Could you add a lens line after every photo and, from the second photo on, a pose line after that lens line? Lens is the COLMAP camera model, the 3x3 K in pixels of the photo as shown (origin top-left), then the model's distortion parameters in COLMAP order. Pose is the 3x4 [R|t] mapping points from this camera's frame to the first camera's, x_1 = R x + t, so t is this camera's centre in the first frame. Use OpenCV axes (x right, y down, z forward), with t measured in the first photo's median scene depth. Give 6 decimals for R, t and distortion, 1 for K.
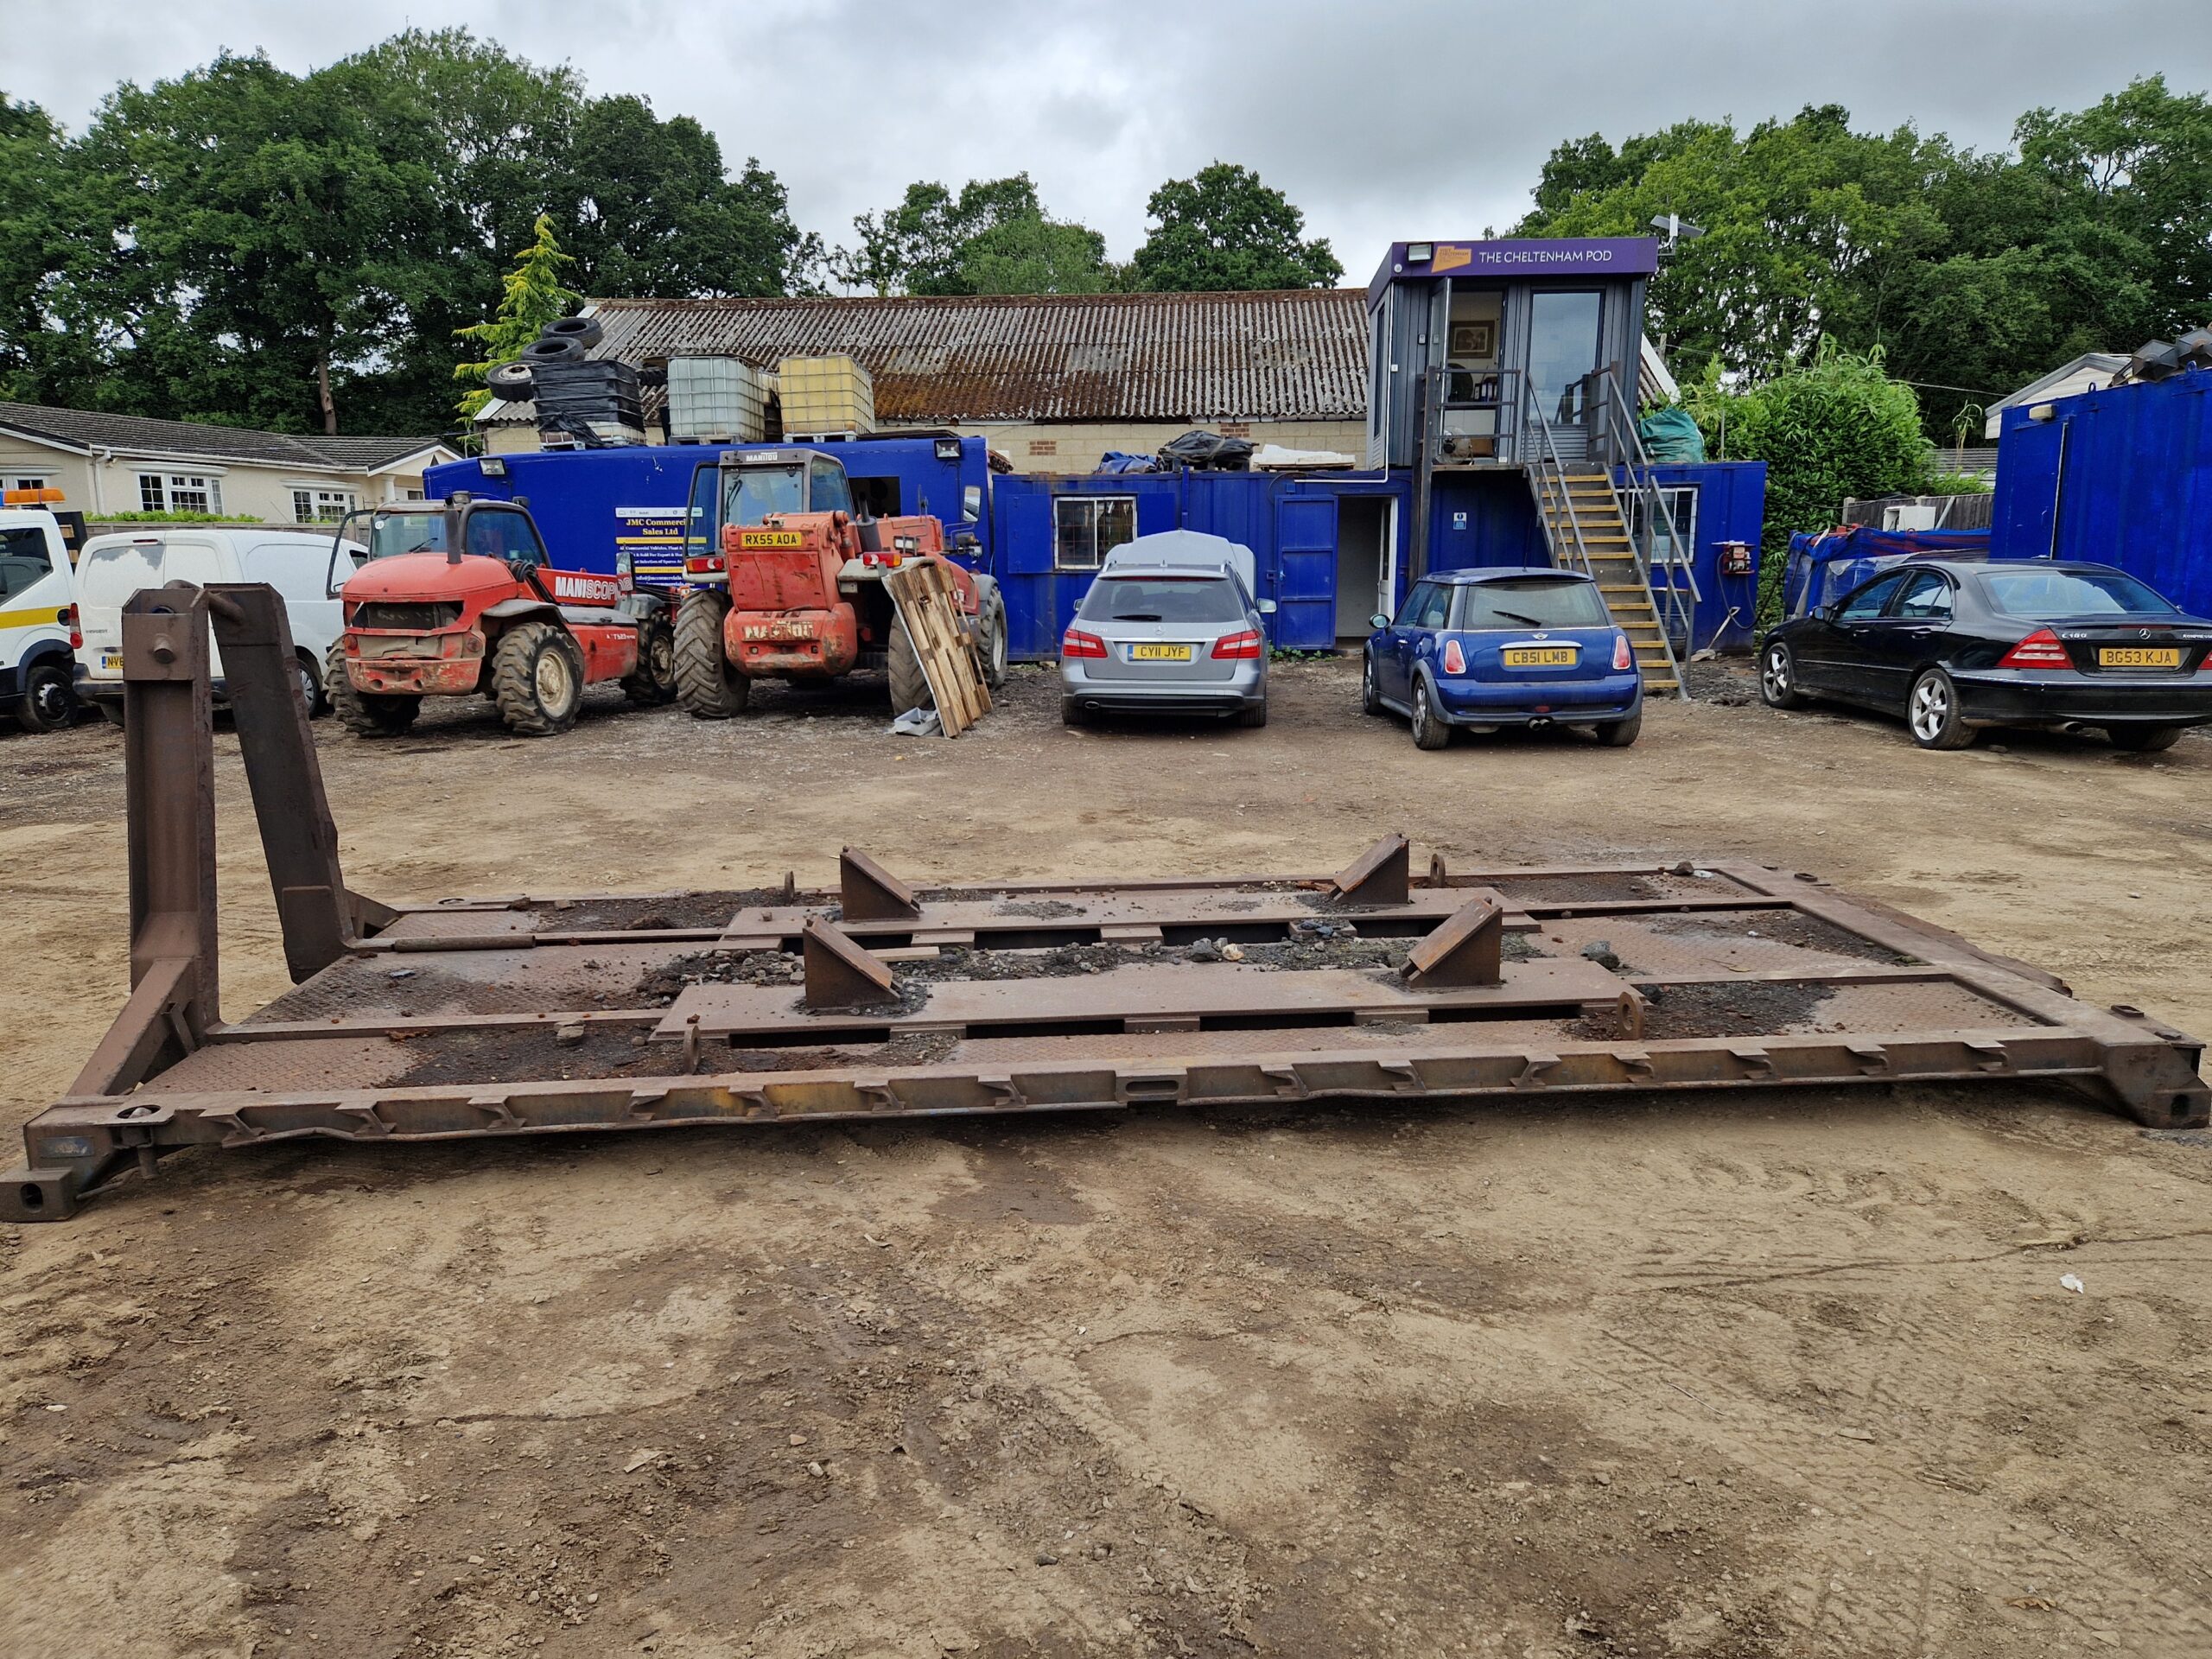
lens RADIAL K [[1456.0, 0, 1108.9], [0, 1456.0, 840.8], [0, 0, 1]] dist [0.083139, -0.070215]
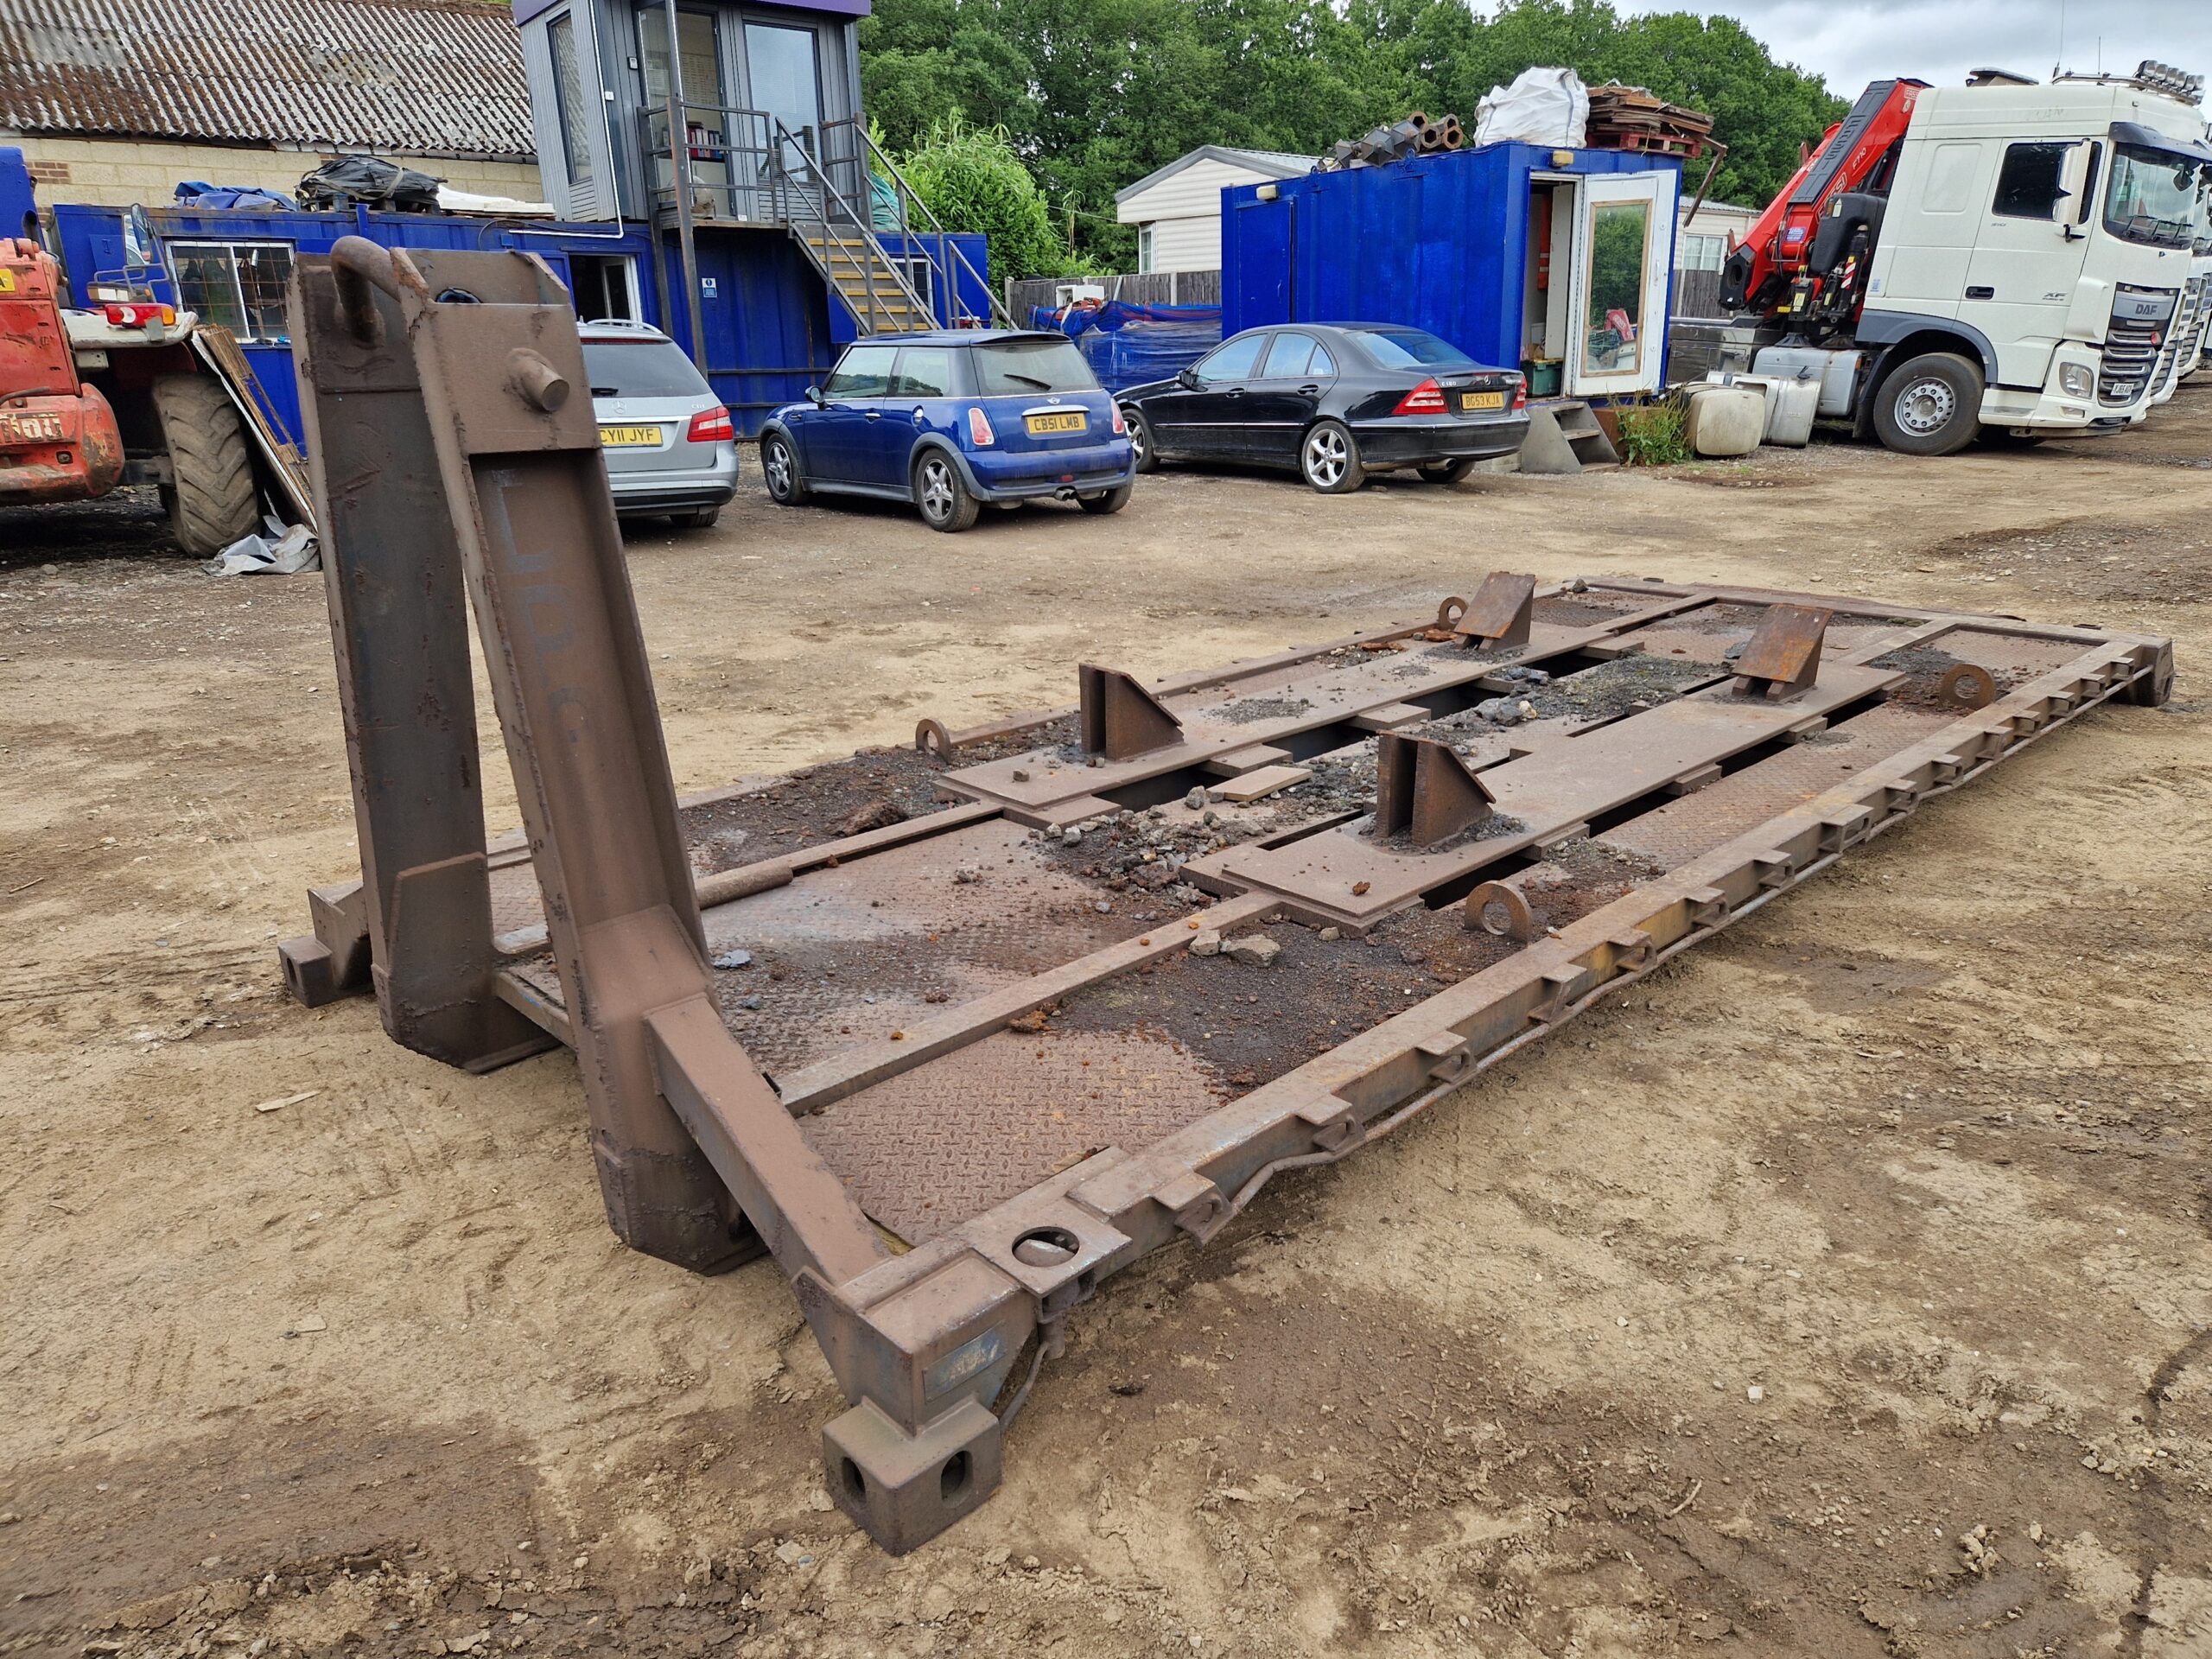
lens RADIAL K [[1458.8, 0, 1122.3], [0, 1458.8, 862.7], [0, 0, 1]] dist [0.067814, -0.054168]
pose [[0.768757, -0.220732, 0.600242, -0.293107], [0.134512, 0.973362, 0.185667, -0.015243], [-0.625235, -0.061994, 0.777970, 0.185006]]
